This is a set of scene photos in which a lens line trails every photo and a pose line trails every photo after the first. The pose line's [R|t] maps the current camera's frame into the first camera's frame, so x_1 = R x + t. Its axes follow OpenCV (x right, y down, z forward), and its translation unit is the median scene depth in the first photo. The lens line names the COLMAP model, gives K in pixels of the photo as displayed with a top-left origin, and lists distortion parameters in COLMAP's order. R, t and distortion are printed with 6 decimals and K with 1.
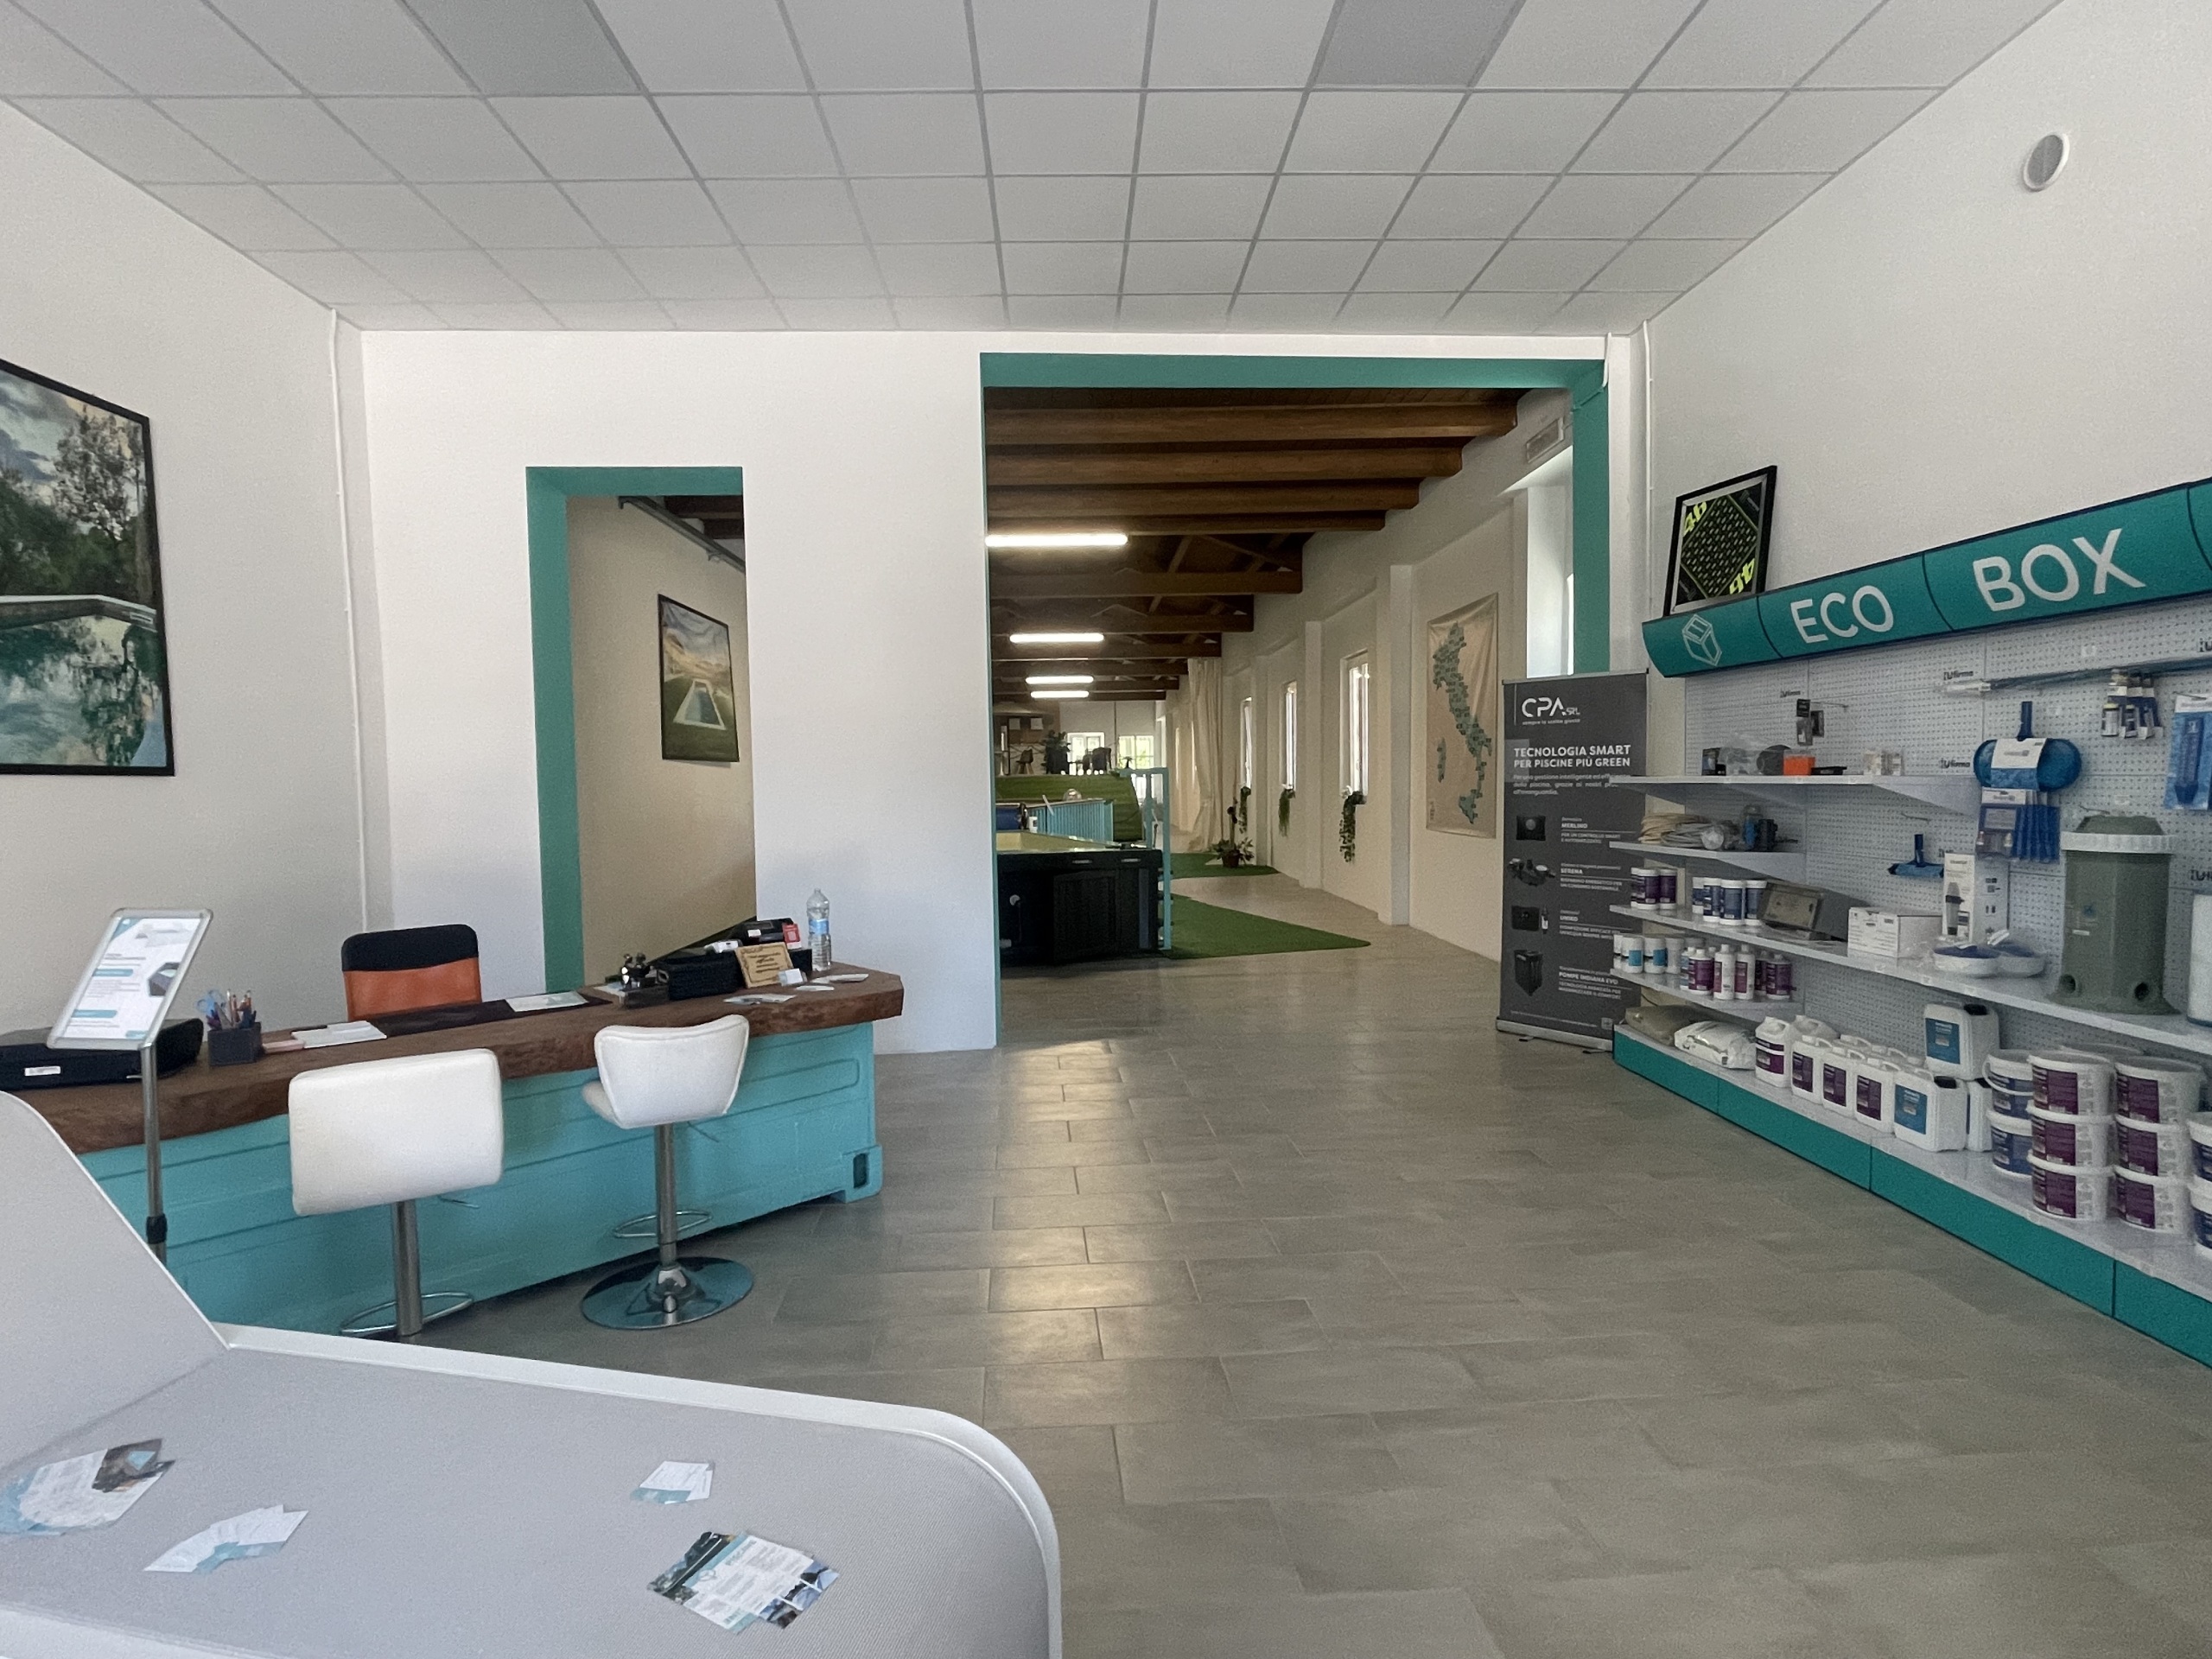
lens RADIAL K [[1146.9, 0, 1106.0], [0, 1146.9, 829.5], [0, 0, 1]] dist [0.000407, 0.000015]
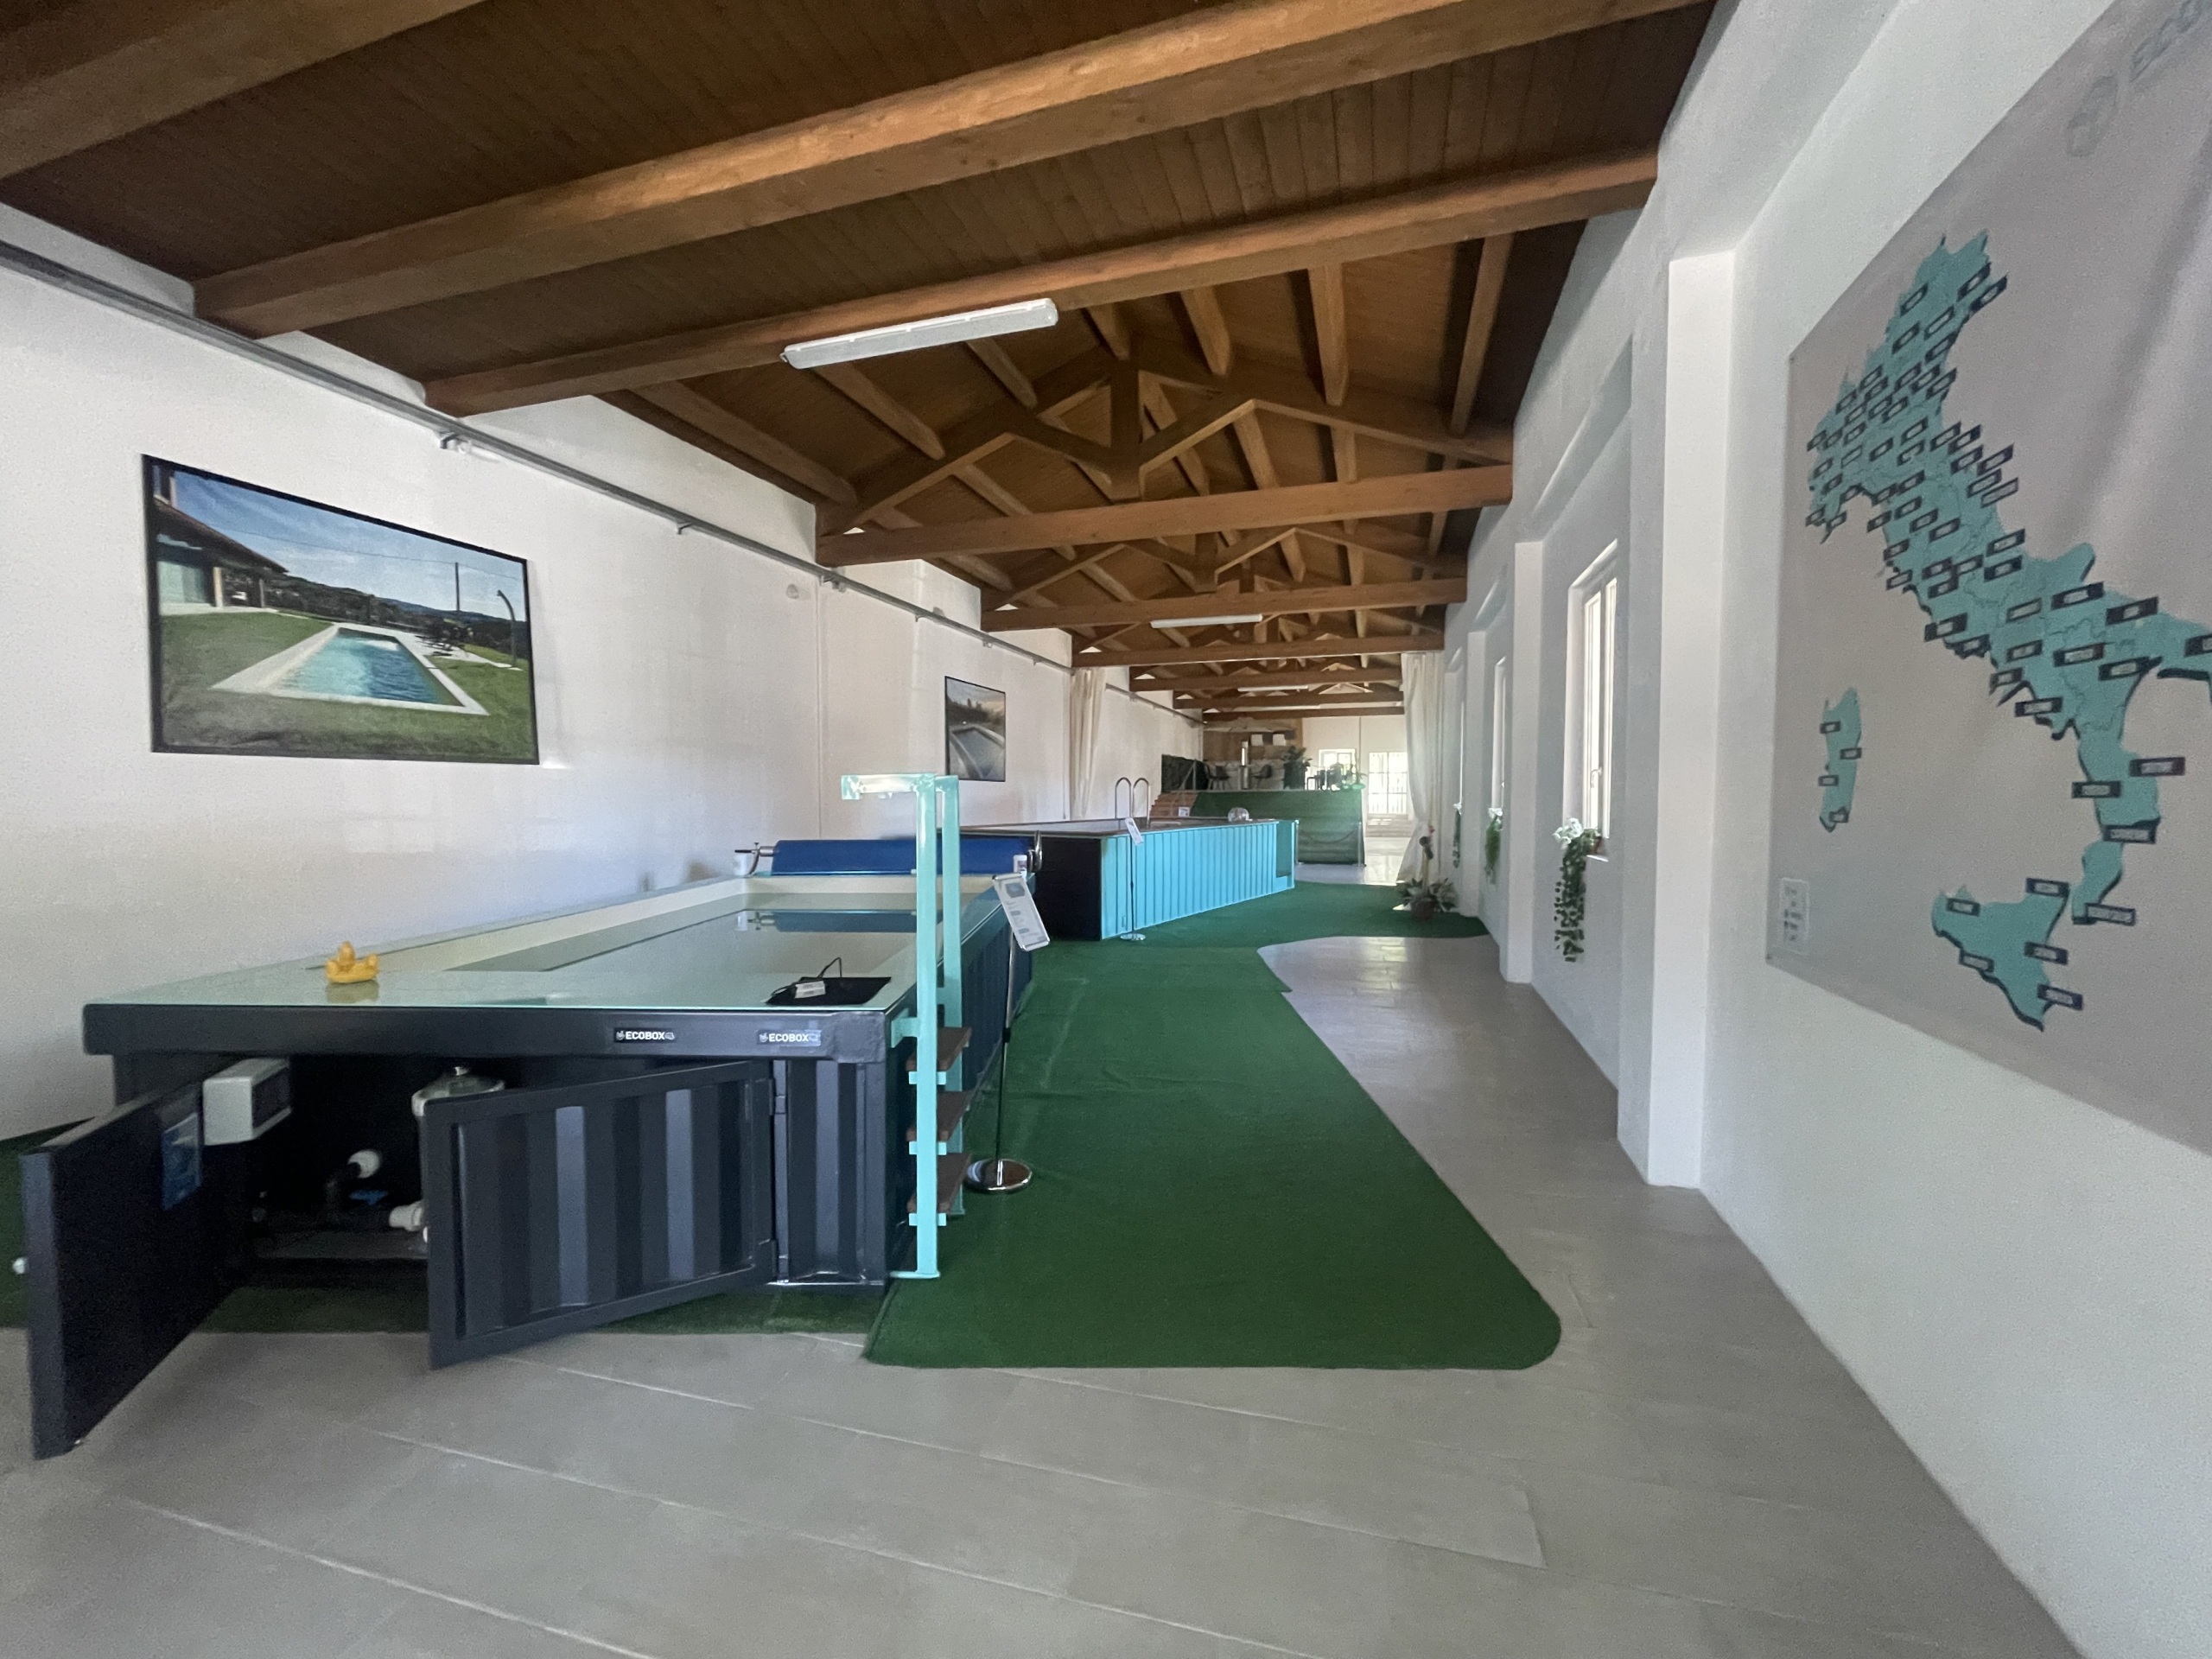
lens RADIAL K [[872.5, 0, 1106.0], [0, 872.5, 829.5], [0, 0, 1]] dist [-0.000869, -0.000123]
pose [[0.940833, 0.030553, -0.337489, 0.144452], [-0.030772, 0.999515, 0.004703, -0.028628], [0.337469, 0.005961, 0.941318, 0.549739]]
